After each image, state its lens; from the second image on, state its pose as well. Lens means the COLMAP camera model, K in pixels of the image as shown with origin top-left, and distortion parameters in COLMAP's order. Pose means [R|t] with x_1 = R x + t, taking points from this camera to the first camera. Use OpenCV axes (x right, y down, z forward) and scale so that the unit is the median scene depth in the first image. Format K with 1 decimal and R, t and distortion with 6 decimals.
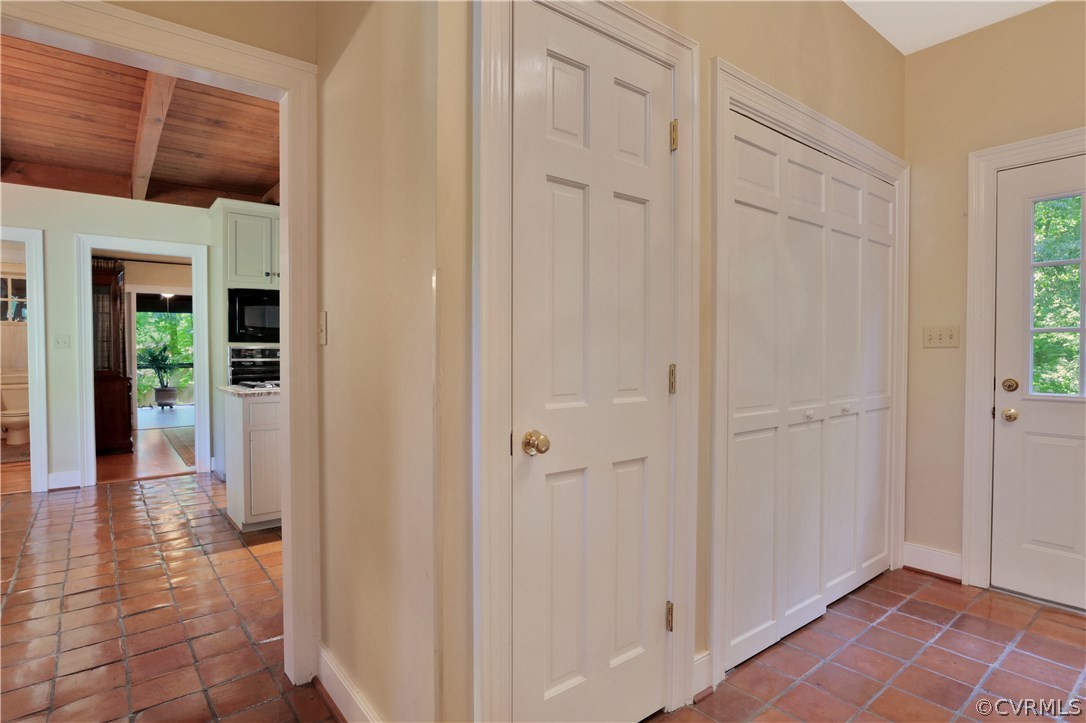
lens RADIAL K [[561.6, 0, 535.9], [0, 561.6, 360.5], [0, 0, 1]] dist [-0.001354, 0.003346]
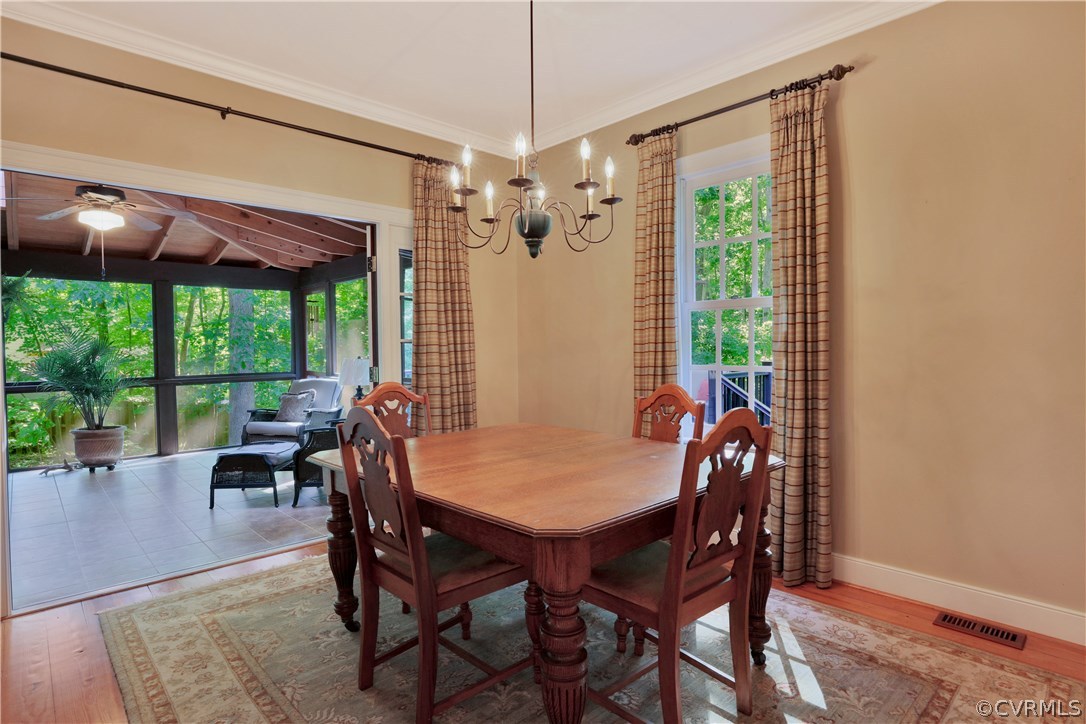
lens RADIAL K [[561.6, 0, 539.7], [0, 561.6, 364.6], [0, 0, 1]] dist [-0.001354, 0.003346]
pose [[0.995883, -0.012427, 0.089797, -0.469801], [0.011306, 0.999852, 0.012976, -0.015451], [-0.089945, -0.011907, 0.995876, 0.704588]]
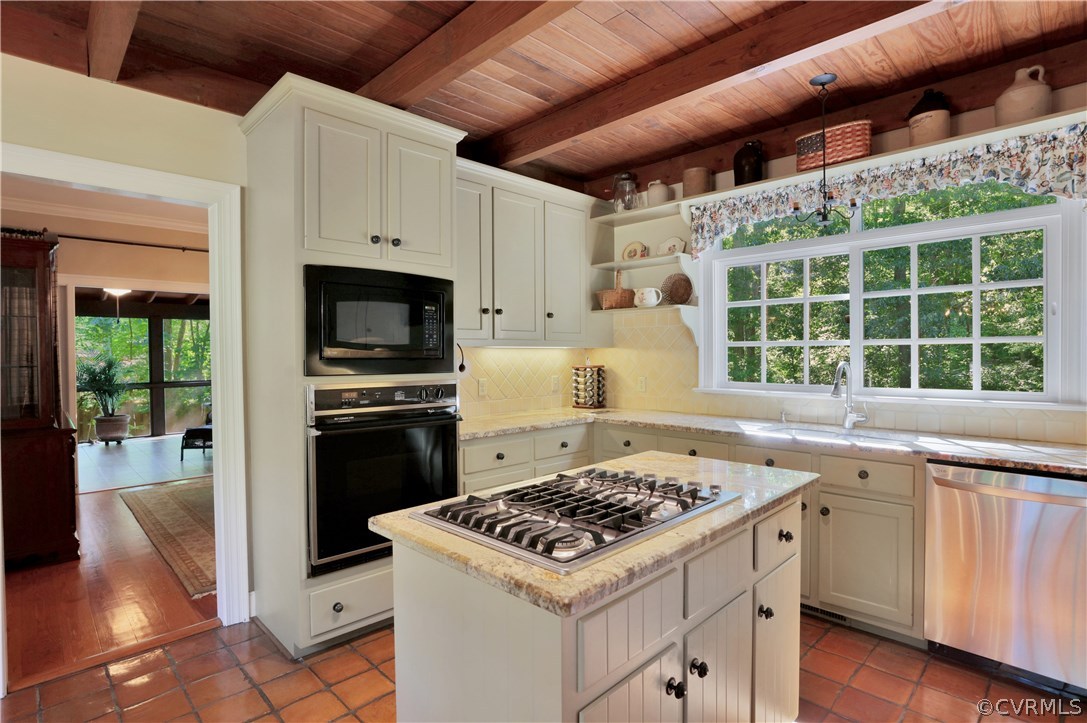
lens RADIAL K [[562.1, 0, 546.5], [0, 562.1, 360.1], [0, 0, 1]] dist [-0.001354, 0.003346]
pose [[0.995194, -0.010666, 0.097342, -0.228381], [0.011205, 0.999925, -0.004989, -0.024663], [-0.097281, 0.006055, 0.995239, 0.292743]]
